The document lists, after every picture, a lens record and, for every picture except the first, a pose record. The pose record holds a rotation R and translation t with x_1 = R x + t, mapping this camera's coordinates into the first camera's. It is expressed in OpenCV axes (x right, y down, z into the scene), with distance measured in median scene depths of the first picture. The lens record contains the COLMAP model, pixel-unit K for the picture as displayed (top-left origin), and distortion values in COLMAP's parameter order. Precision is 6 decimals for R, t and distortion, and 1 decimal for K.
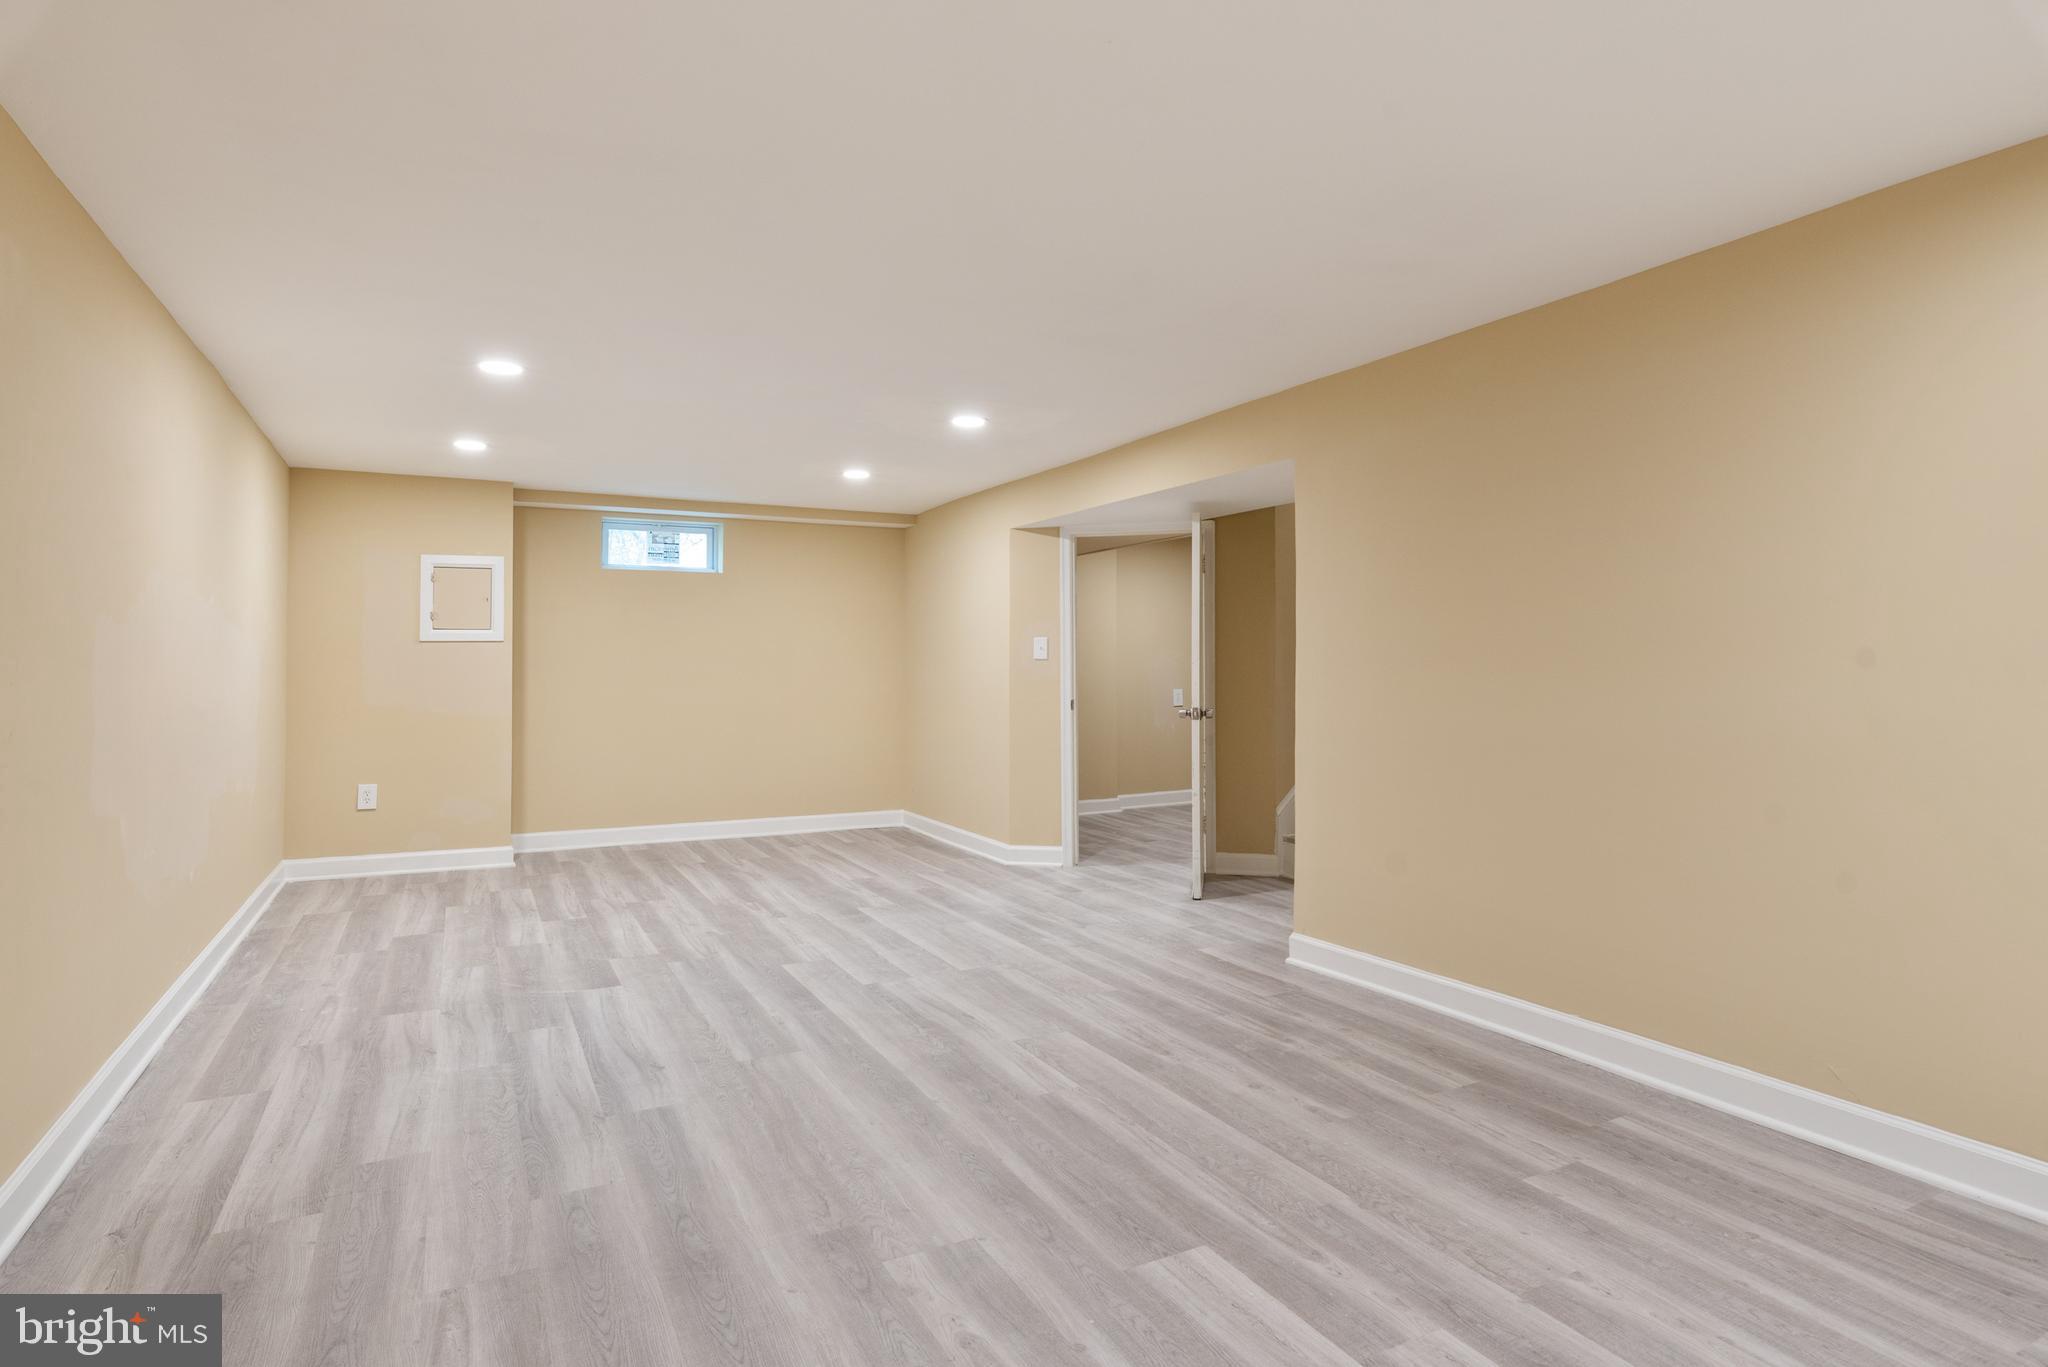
lens RADIAL K [[1081.7, 0, 1014.0], [0, 1081.7, 644.0], [0, 0, 1]] dist [-0.000310, -0.001526]
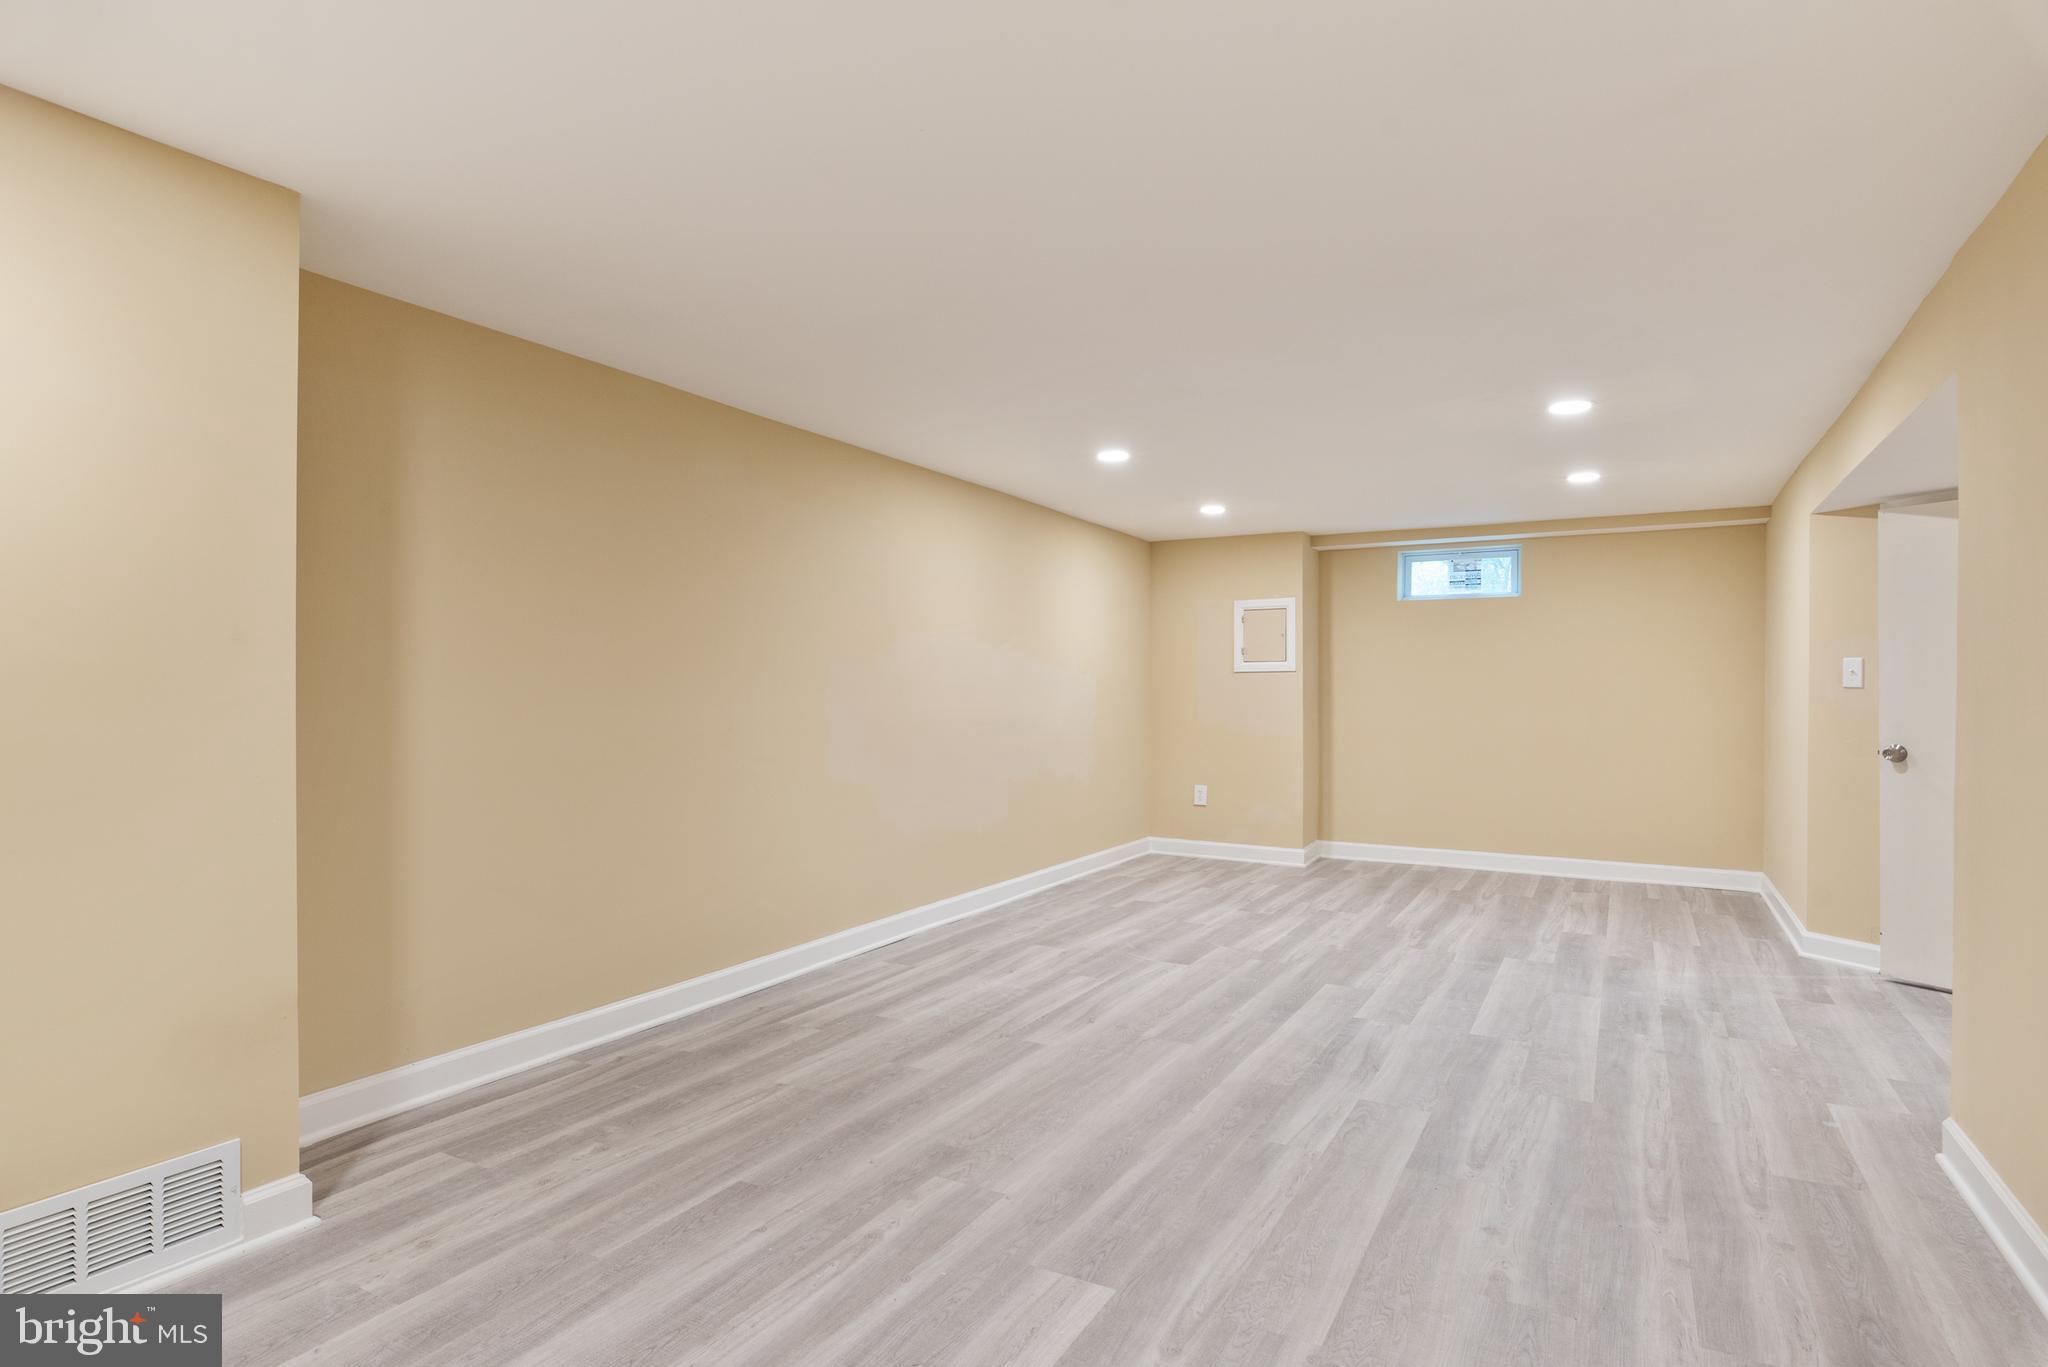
lens RADIAL K [[1057.2, 0, 1033.6], [0, 1057.2, 697.1], [0, 0, 1]] dist [-0.002102, -0.000567]
pose [[0.566779, 0.008500, -0.823826, 0.561154], [0.012666, 0.999739, 0.019029, 0.000338], [0.823773, -0.021220, 0.566523, 0.250018]]
